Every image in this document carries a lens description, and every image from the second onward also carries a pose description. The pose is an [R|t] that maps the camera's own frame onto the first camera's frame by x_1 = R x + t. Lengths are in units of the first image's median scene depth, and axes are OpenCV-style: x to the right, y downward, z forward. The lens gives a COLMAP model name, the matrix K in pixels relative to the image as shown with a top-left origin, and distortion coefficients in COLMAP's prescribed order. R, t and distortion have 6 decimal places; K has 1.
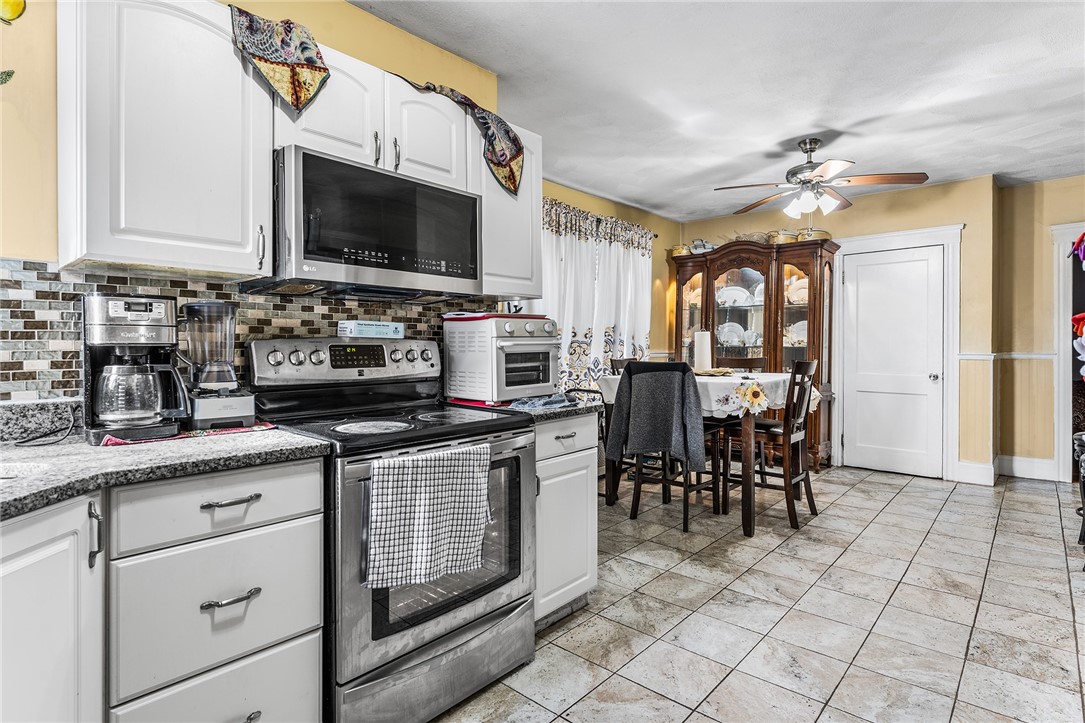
lens RADIAL K [[530.7, 0, 542.5], [0, 530.7, 361.5], [0, 0, 1]] dist [0.000917, 0.000048]
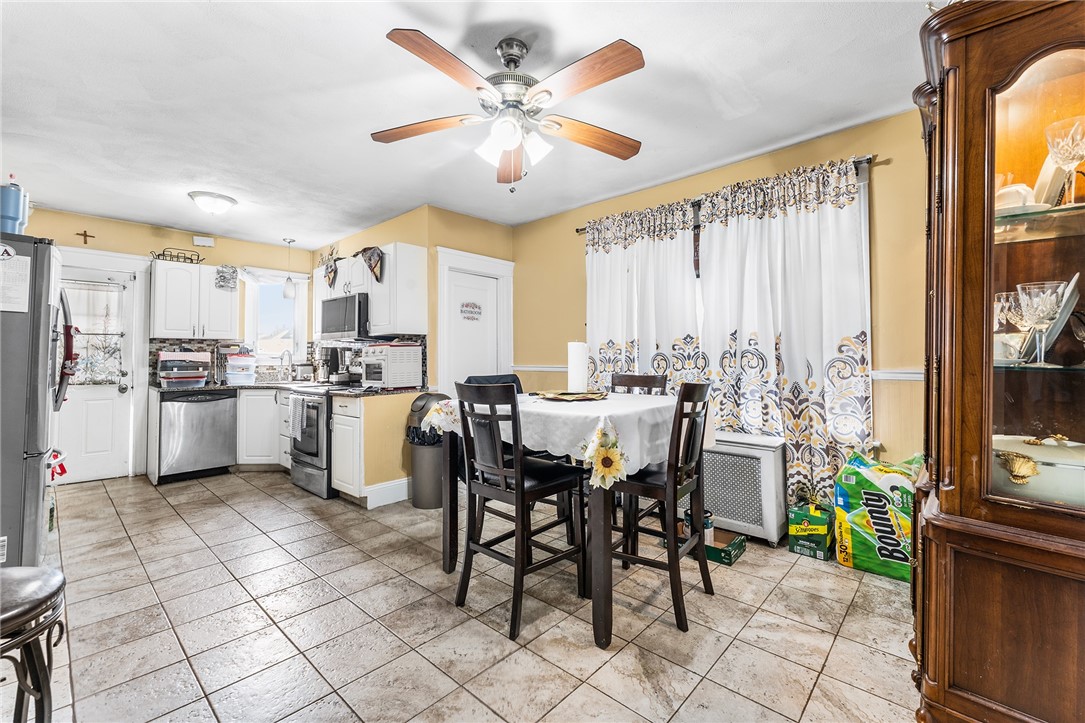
lens RADIAL K [[470.0, 0, 542.5], [0, 470.0, 361.5], [0, 0, 1]] dist [0.001206, 0.000052]
pose [[-0.009277, -0.007036, -0.999932, 1.189870], [-0.044341, 0.998995, -0.006618, -0.025298], [0.998973, 0.044277, -0.009579, 1.164846]]
